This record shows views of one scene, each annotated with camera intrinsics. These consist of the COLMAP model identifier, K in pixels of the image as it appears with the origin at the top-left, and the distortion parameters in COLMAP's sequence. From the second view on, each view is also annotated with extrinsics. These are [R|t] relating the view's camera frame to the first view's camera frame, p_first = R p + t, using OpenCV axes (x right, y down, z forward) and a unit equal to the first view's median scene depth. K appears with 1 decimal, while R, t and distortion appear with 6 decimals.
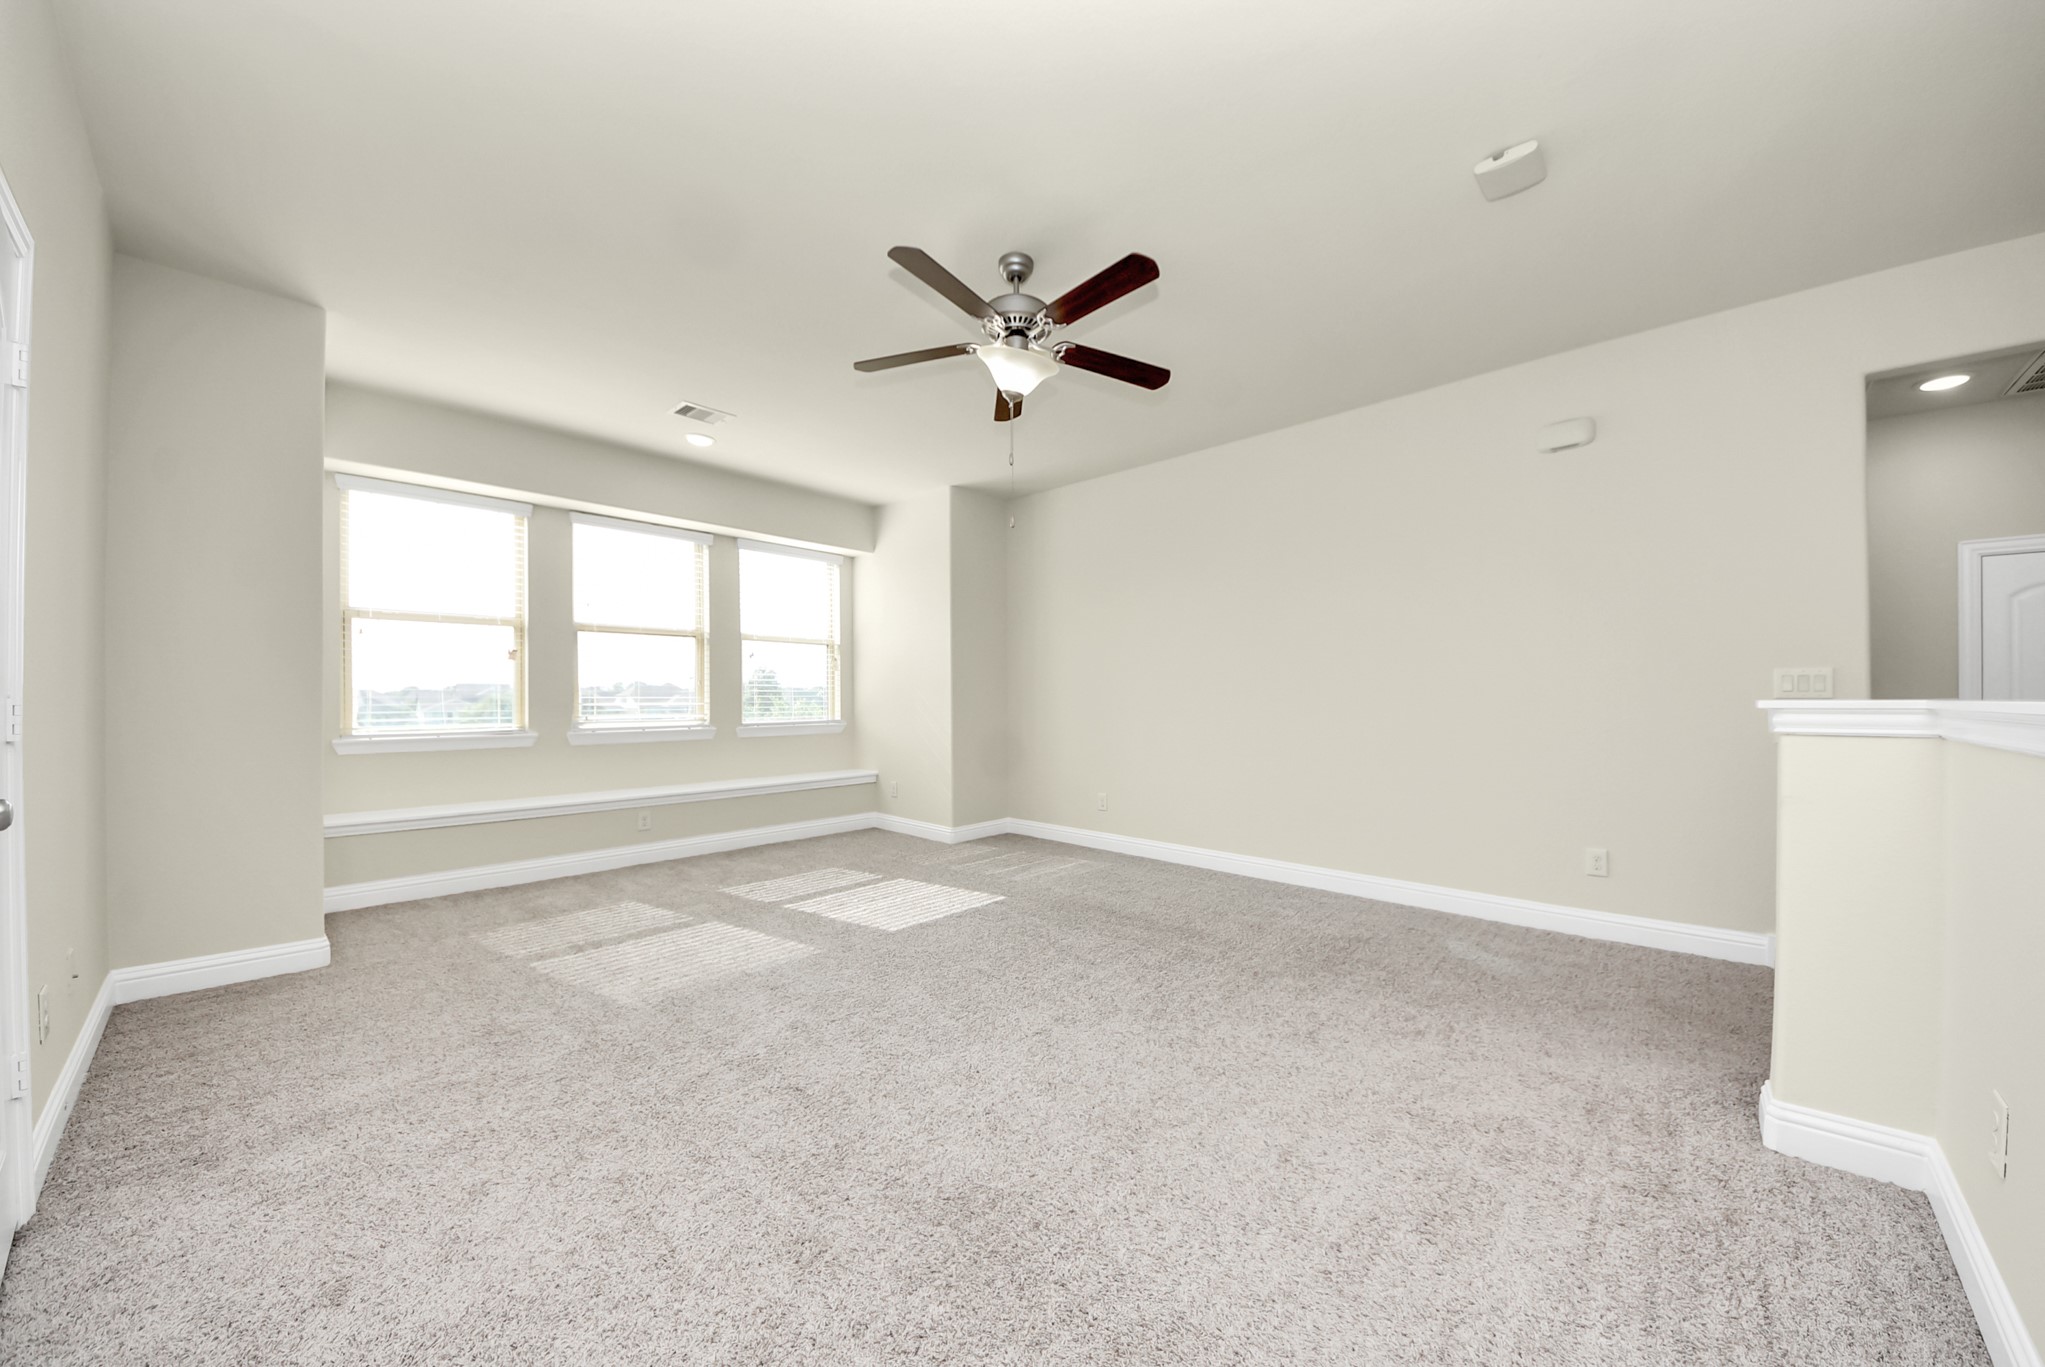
lens RADIAL K [[748.8, 0, 1006.2], [0, 748.8, 690.8], [0, 0, 1]] dist [0.000890, 0.000519]
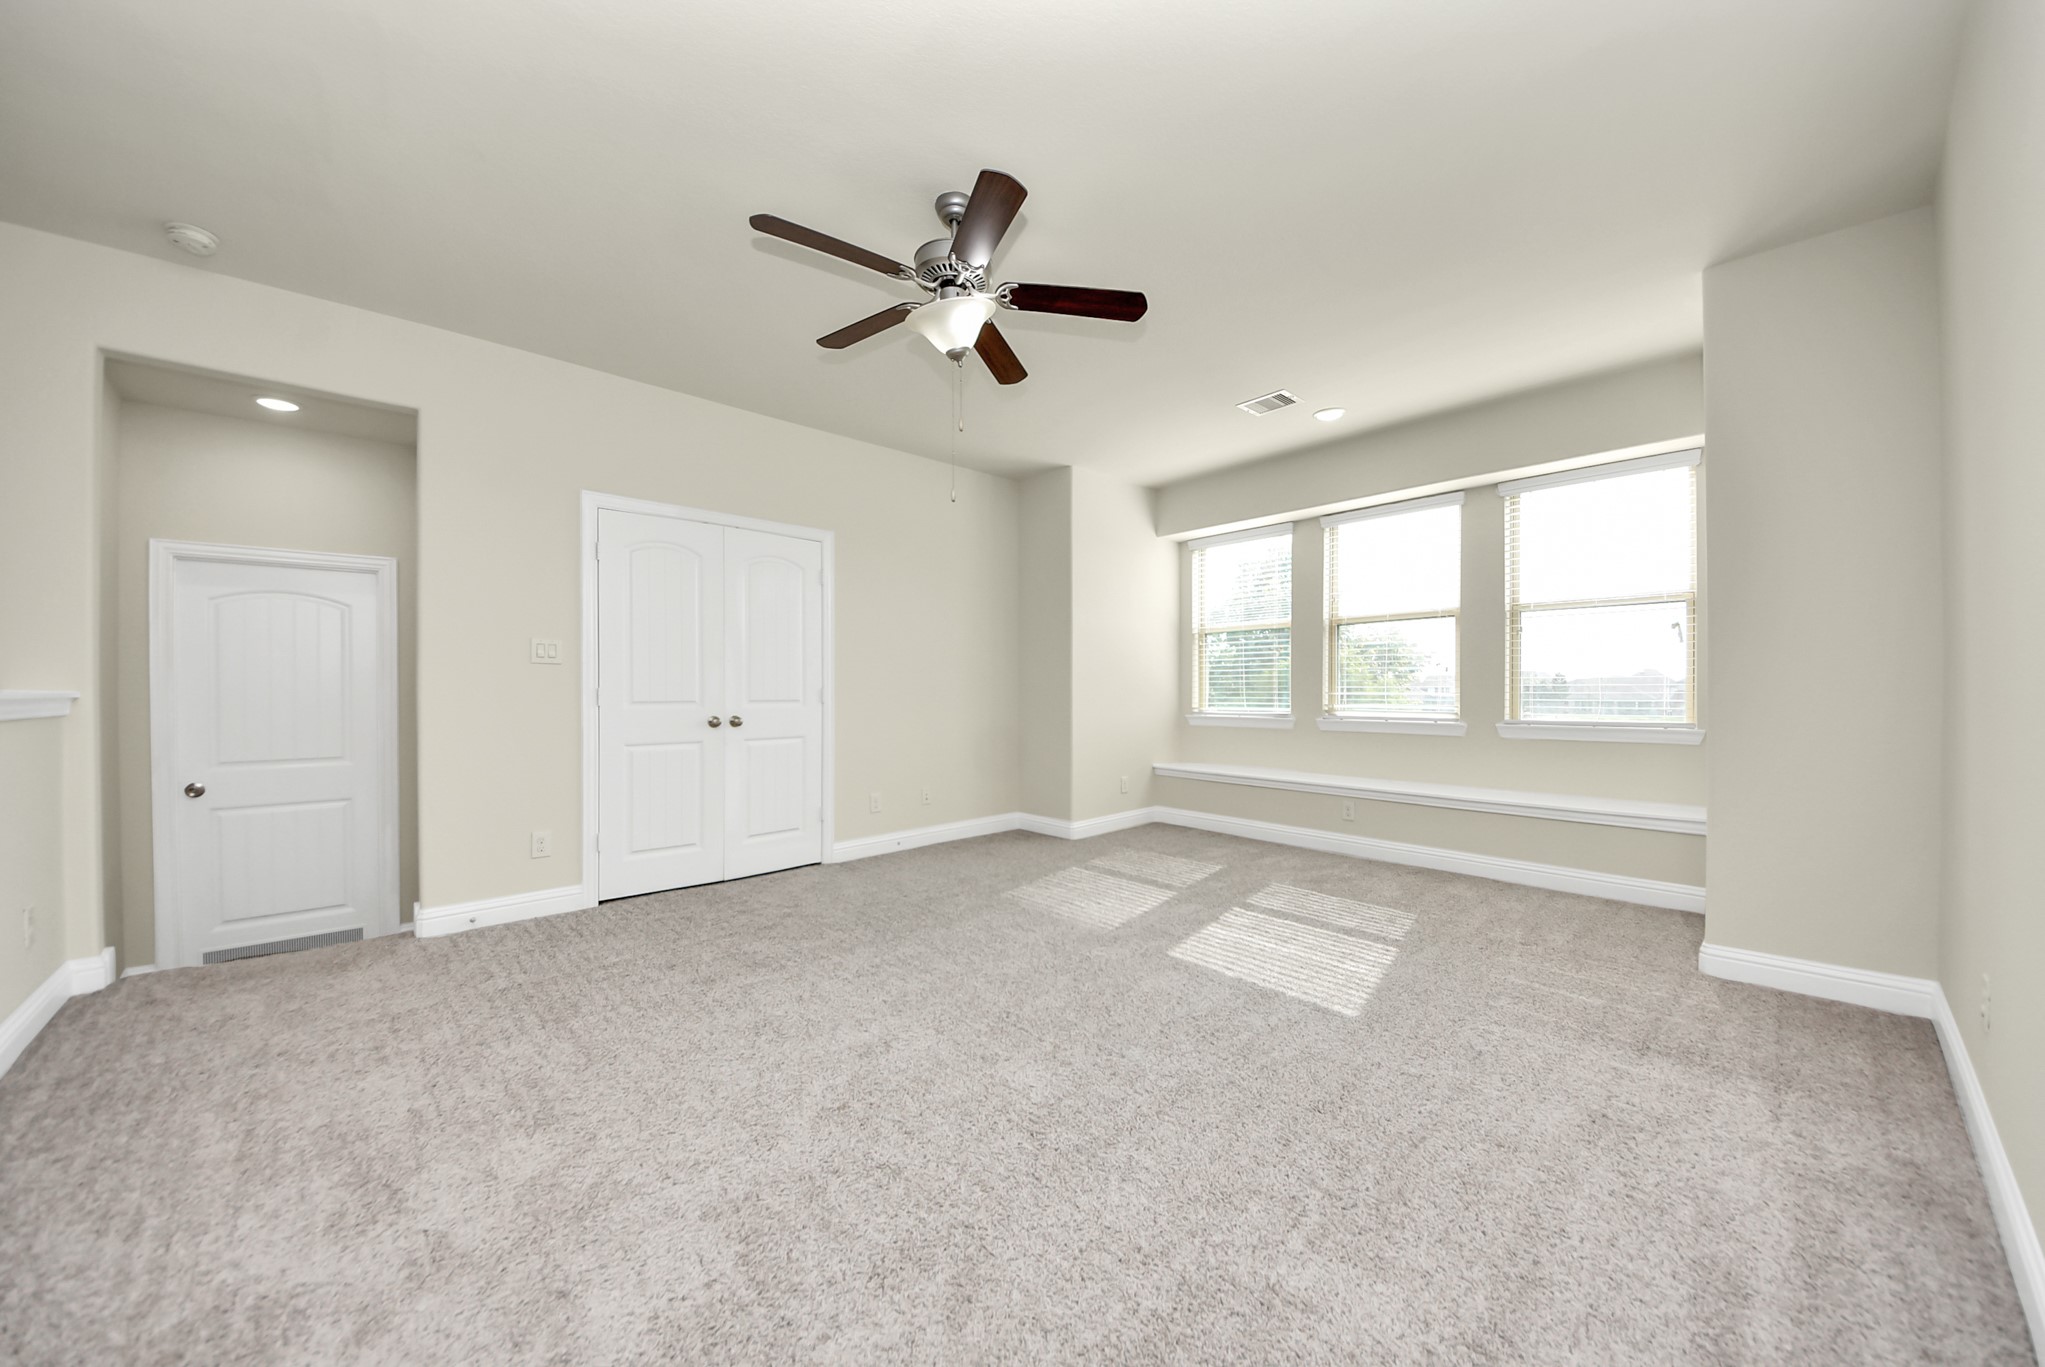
lens RADIAL K [[748.8, 0, 1025.7], [0, 748.8, 682.7], [0, 0, 1]] dist [0.000890, 0.000519]
pose [[-0.079034, 0.003798, -0.996865, 0.500904], [0.003867, 0.999986, 0.003504, -0.001066], [0.996864, -0.003578, -0.079047, 0.612108]]
